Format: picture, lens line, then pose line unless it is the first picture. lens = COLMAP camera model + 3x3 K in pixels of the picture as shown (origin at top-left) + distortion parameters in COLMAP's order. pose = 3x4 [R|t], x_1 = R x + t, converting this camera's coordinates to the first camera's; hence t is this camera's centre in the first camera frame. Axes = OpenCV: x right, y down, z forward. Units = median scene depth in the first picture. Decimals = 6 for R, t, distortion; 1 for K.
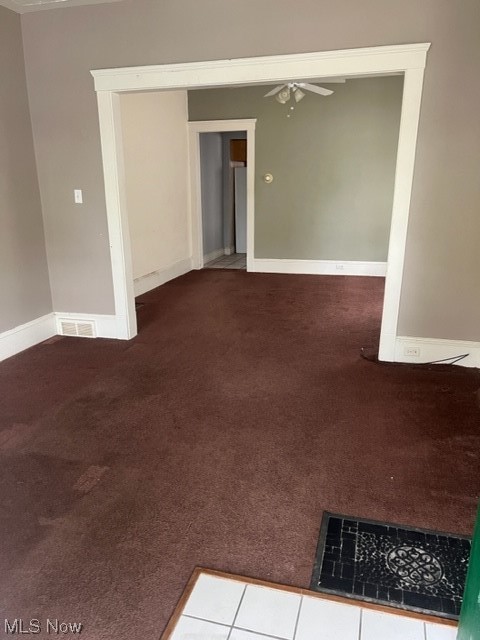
lens RADIAL K [[476.9, 0, 240.0], [0, 476.9, 320.0], [0, 0, 1]] dist [0.087903, -0.101569]
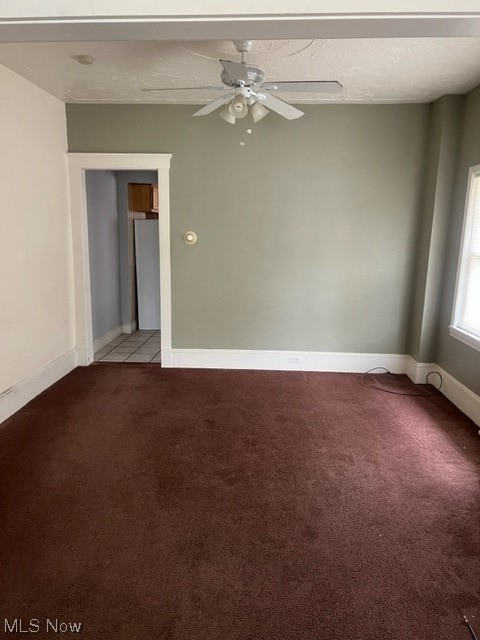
lens RADIAL K [[476.9, 0, 240.0], [0, 476.9, 320.0], [0, 0, 1]] dist [0.087903, -0.101569]
pose [[0.973643, -0.021580, 0.227054, -0.030238], [0.043615, 0.994759, -0.092481, -0.102007], [-0.223868, 0.099946, 0.969481, 0.302855]]
